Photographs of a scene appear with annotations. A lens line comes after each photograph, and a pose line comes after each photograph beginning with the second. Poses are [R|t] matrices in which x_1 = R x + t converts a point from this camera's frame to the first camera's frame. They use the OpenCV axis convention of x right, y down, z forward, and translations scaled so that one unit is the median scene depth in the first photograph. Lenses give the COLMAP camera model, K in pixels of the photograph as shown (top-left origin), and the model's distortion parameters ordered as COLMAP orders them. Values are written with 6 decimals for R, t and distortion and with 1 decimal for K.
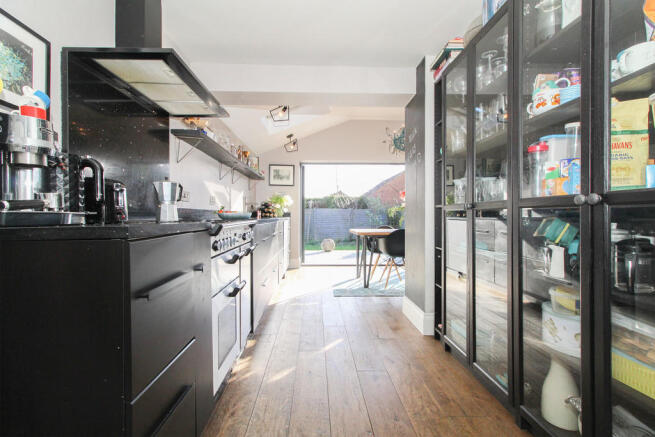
lens RADIAL K [[305.7, 0, 320.3], [0, 305.7, 214.2], [0, 0, 1]] dist [0.001363, 0.000452]
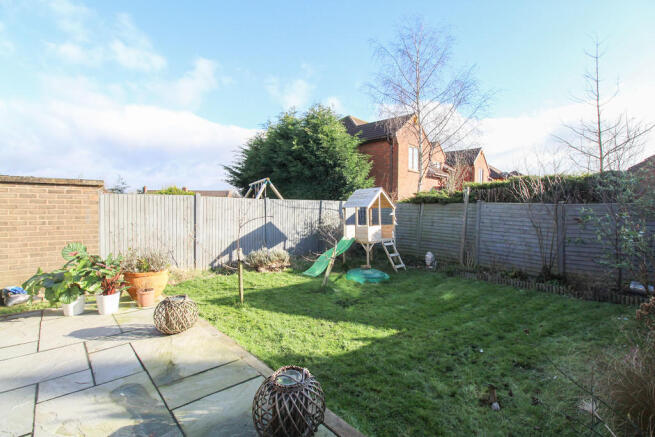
lens RADIAL K [[311.9, 0, 326.5], [0, 311.9, 211.1], [0, 0, 1]] dist [0.000812, -0.013006]
pose [[0.658847, 0.009546, -0.752217, 0.653659], [-0.001679, 0.999936, 0.011219, -0.031412], [0.752275, -0.006129, 0.658820, 1.460914]]
